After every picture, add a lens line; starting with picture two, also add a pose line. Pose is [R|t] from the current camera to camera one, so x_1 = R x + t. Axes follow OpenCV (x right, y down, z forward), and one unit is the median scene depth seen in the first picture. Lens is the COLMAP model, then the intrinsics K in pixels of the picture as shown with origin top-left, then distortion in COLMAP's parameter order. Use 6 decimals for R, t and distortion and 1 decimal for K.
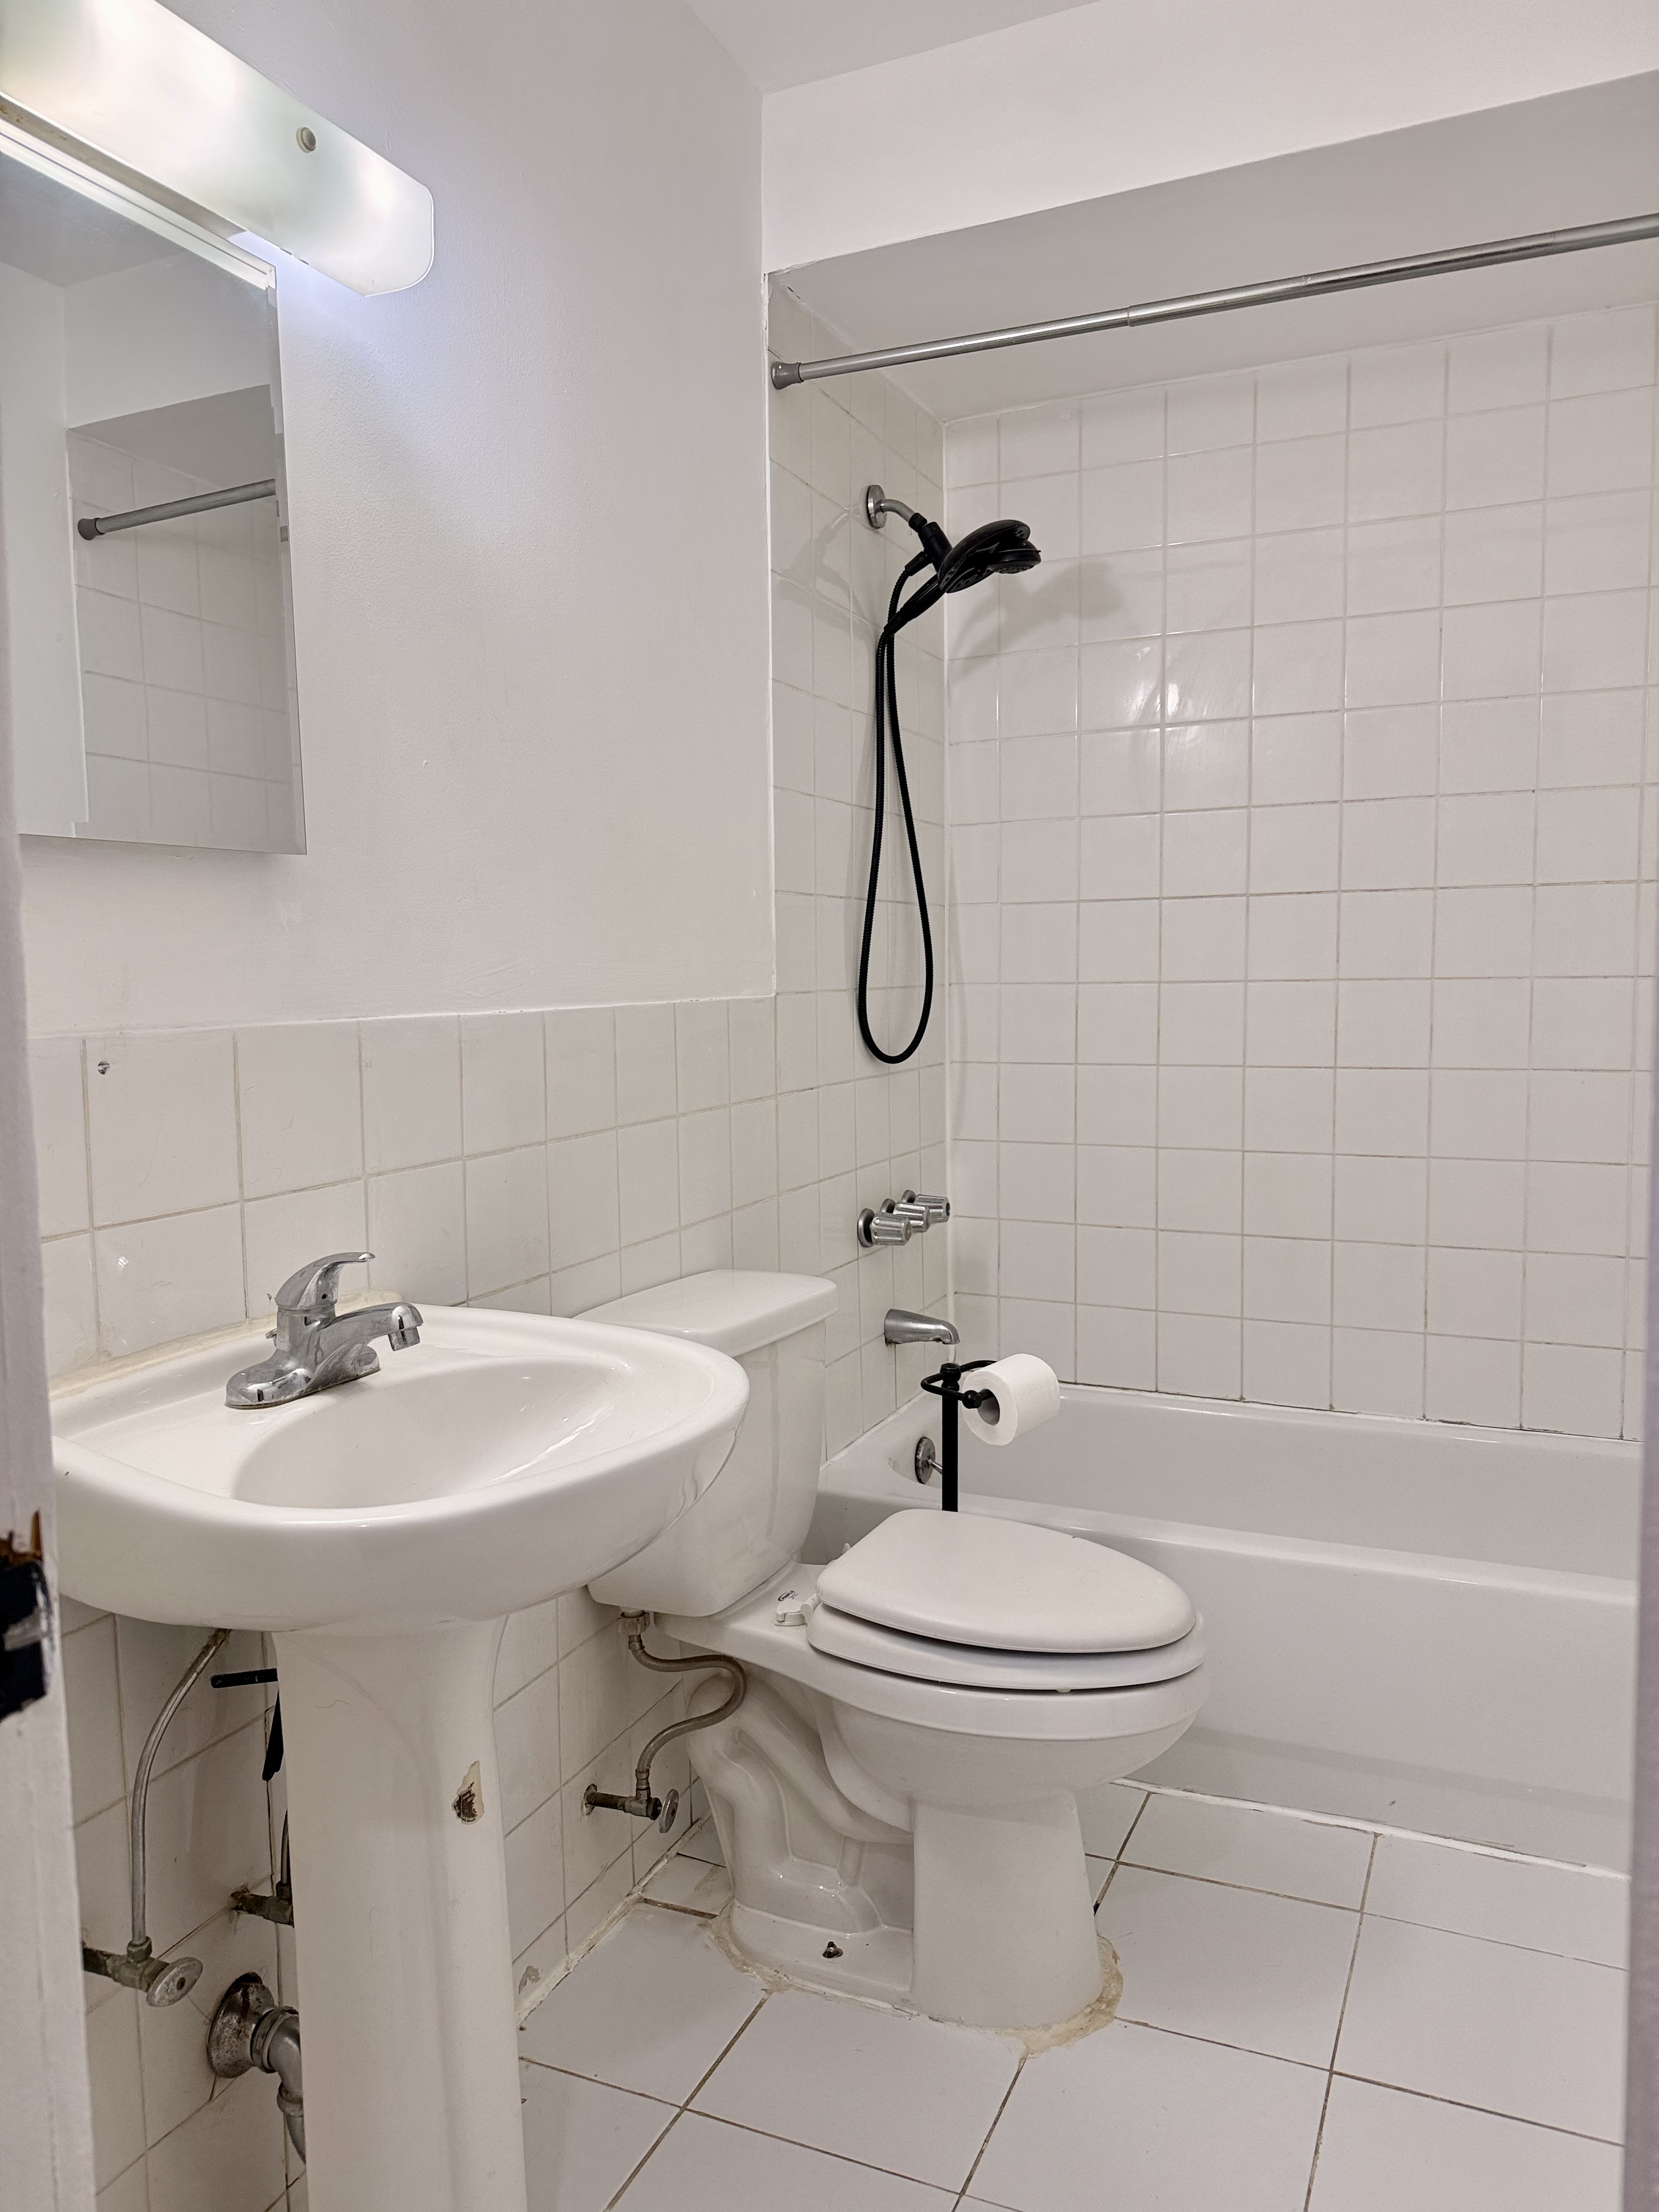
lens RADIAL K [[1592.0, 0, 829.5], [0, 1592.0, 1106.0], [0, 0, 1]] dist [0.087889, -0.127629]
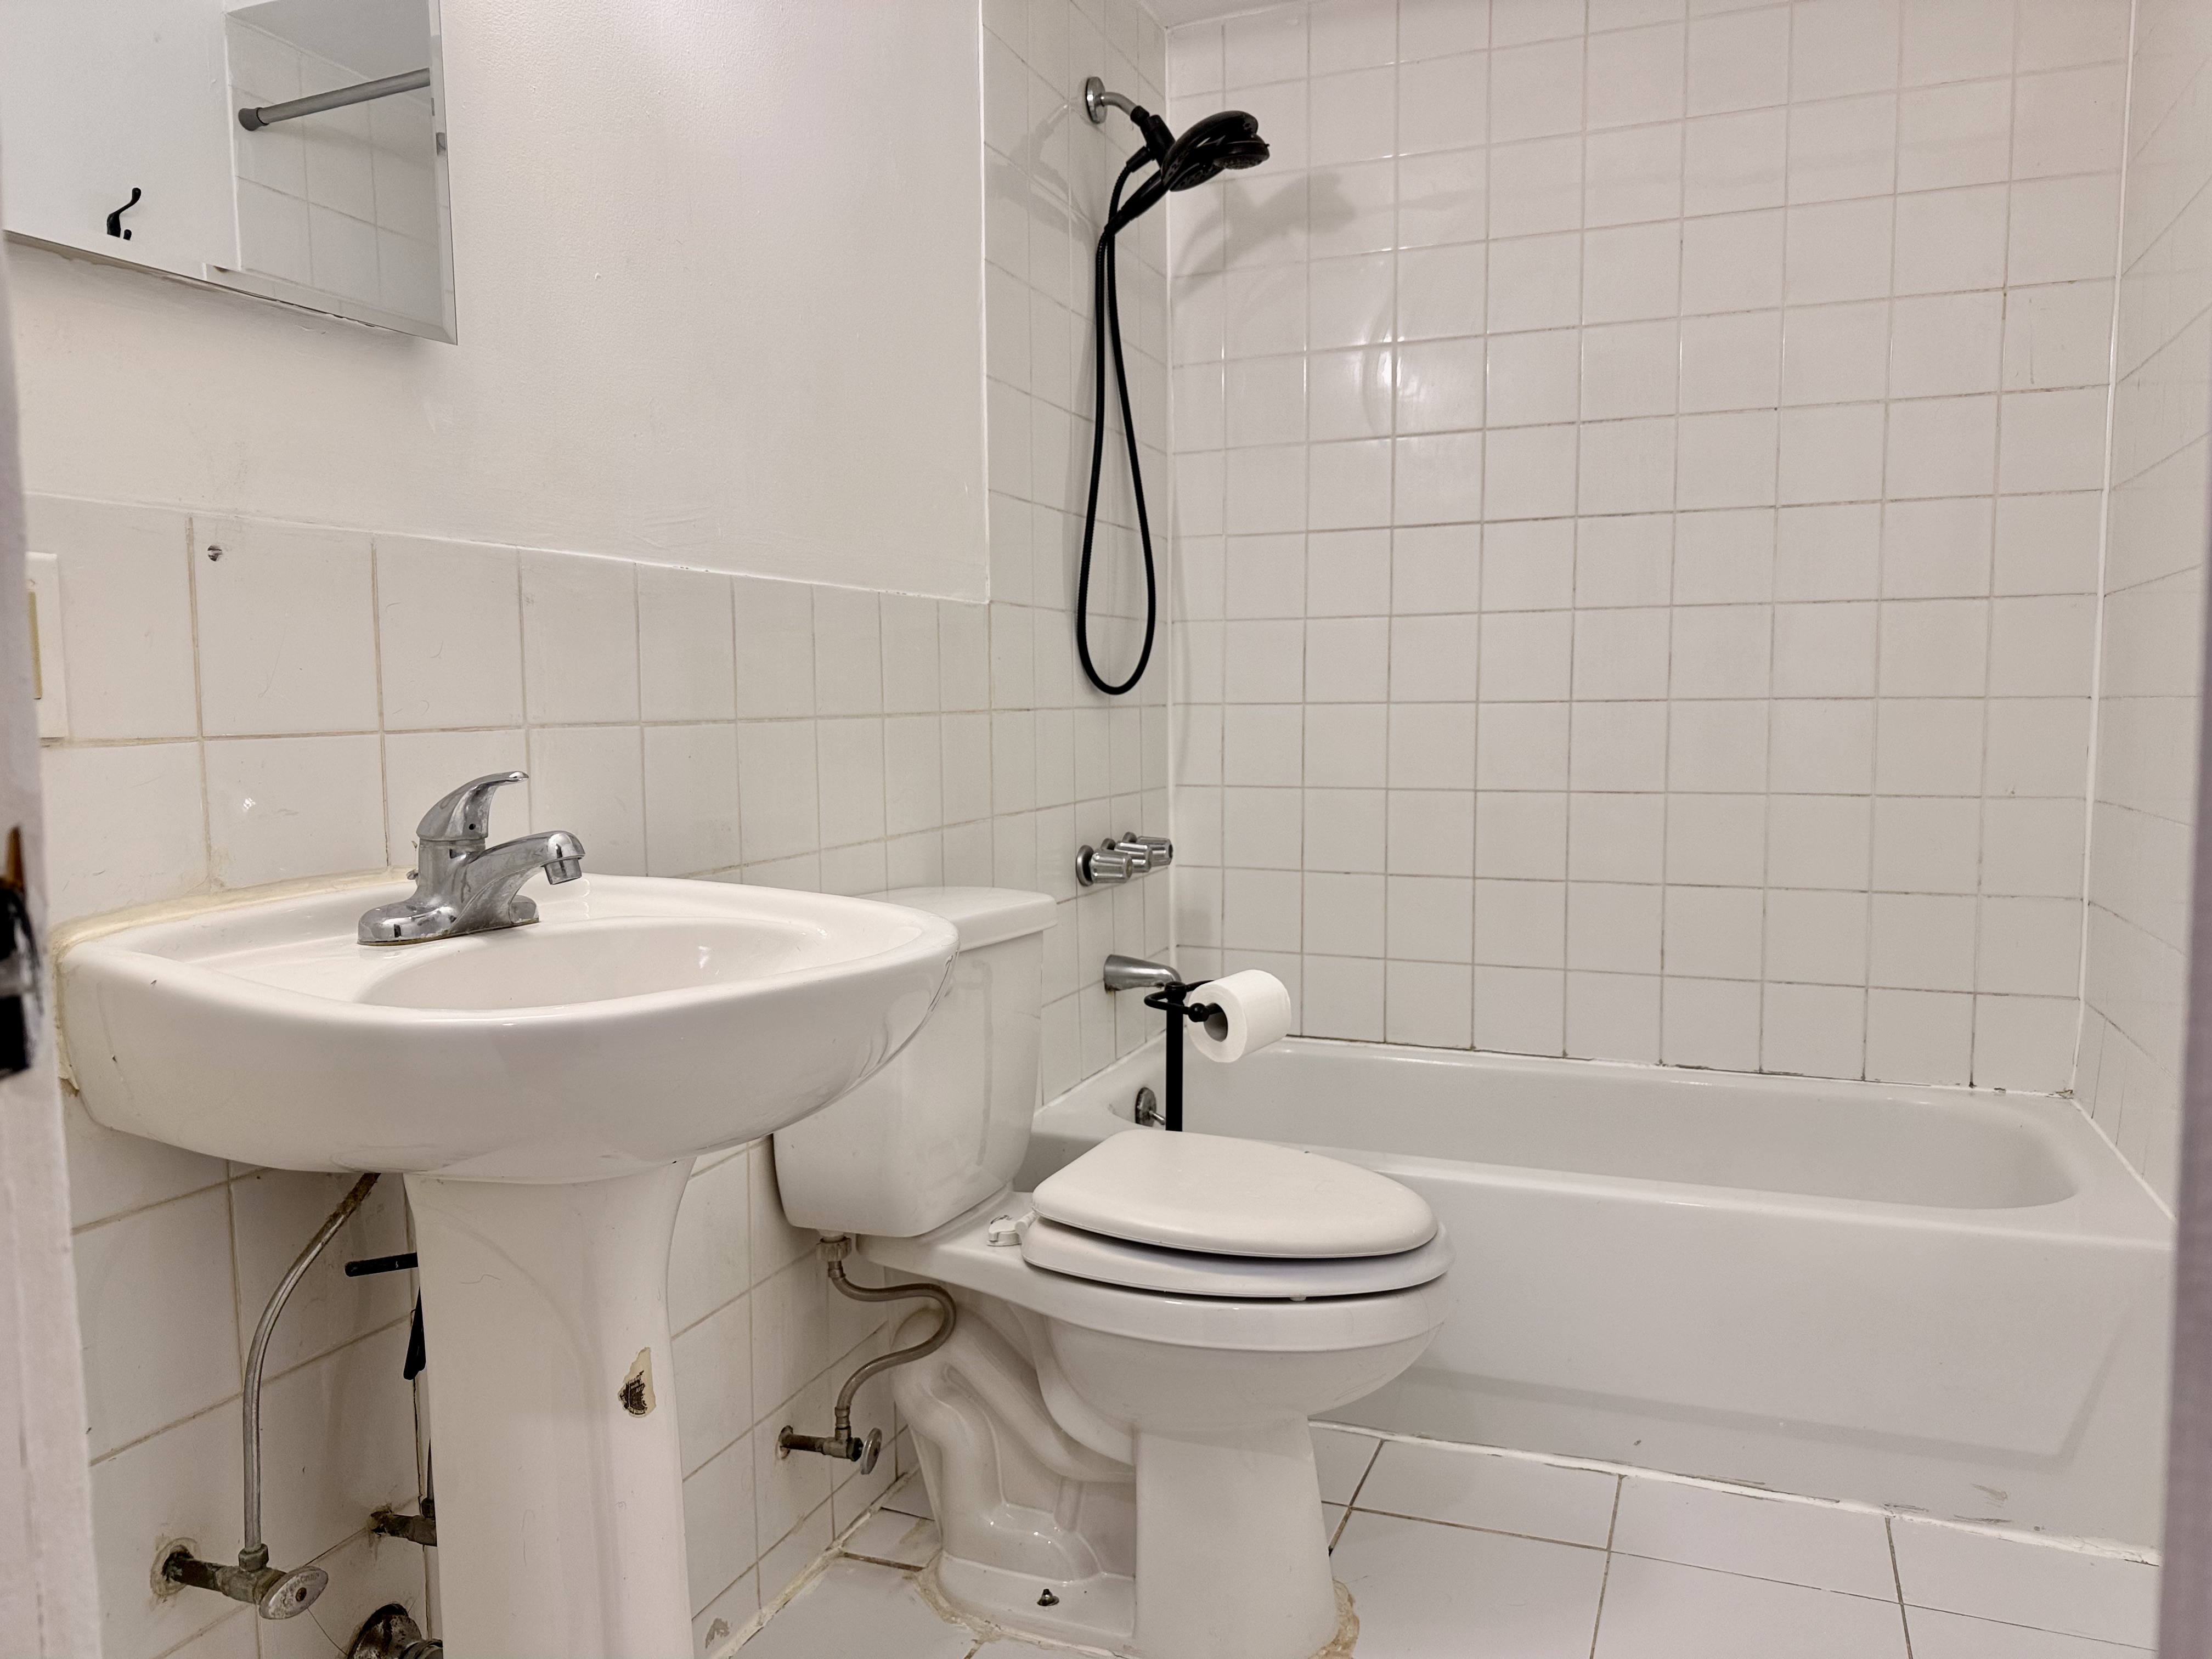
lens RADIAL K [[1592.0, 0, 1109.8], [0, 1592.0, 833.4], [0, 0, 1]] dist [0.087889, -0.127629]
pose [[0.999211, 0.001359, 0.039689, -0.000127], [-0.001268, 0.999997, -0.002311, 0.083130], [-0.039692, 0.002259, 0.999209, 0.068835]]
